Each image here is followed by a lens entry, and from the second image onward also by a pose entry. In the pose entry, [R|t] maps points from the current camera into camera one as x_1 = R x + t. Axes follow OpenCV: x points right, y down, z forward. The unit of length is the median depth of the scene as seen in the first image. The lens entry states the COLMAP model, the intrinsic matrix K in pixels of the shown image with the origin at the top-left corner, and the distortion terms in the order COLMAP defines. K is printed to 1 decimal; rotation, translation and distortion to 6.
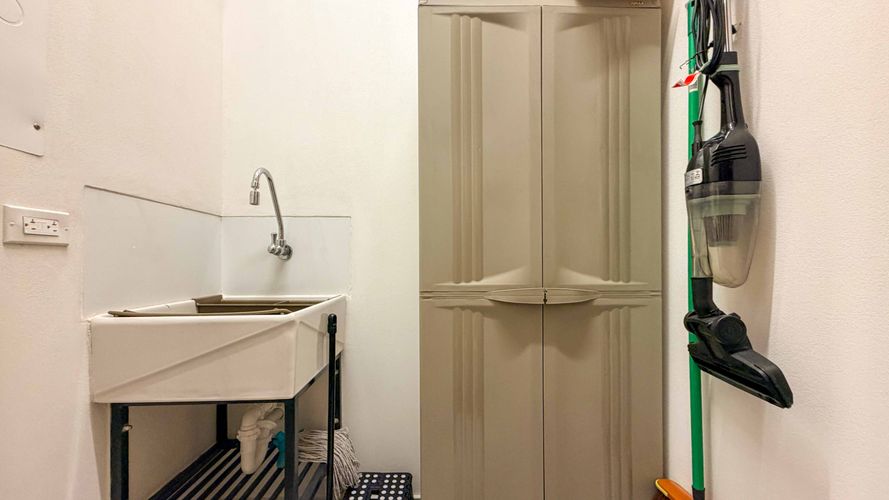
lens RADIAL K [[373.2, 0, 442.8], [0, 373.2, 264.3], [0, 0, 1]] dist [-0.001997, -0.000269]
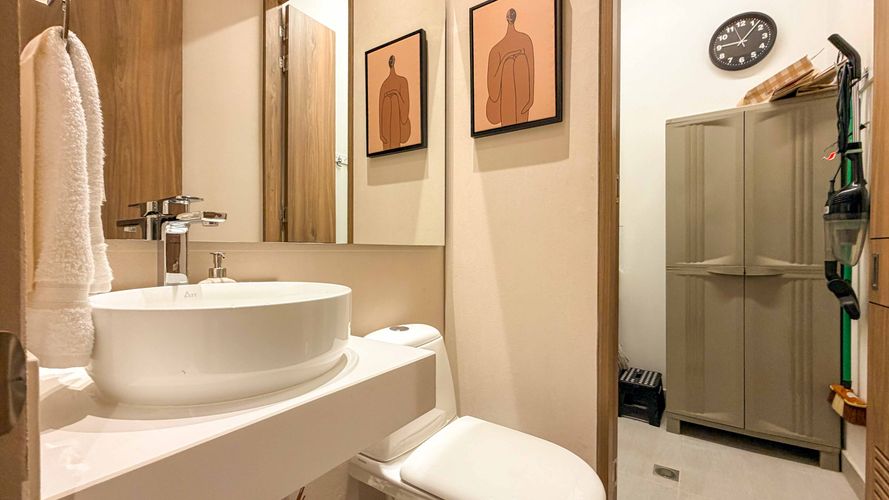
lens RADIAL K [[375.6, 0, 442.1], [0, 375.6, 252.8], [0, 0, 1]] dist [-0.000493, 0.000056]
pose [[0.810312, 0.006008, -0.585969, 0.145951], [-0.000845, 0.999958, 0.009084, -0.018931], [0.585999, -0.006866, 0.810283, -1.339825]]
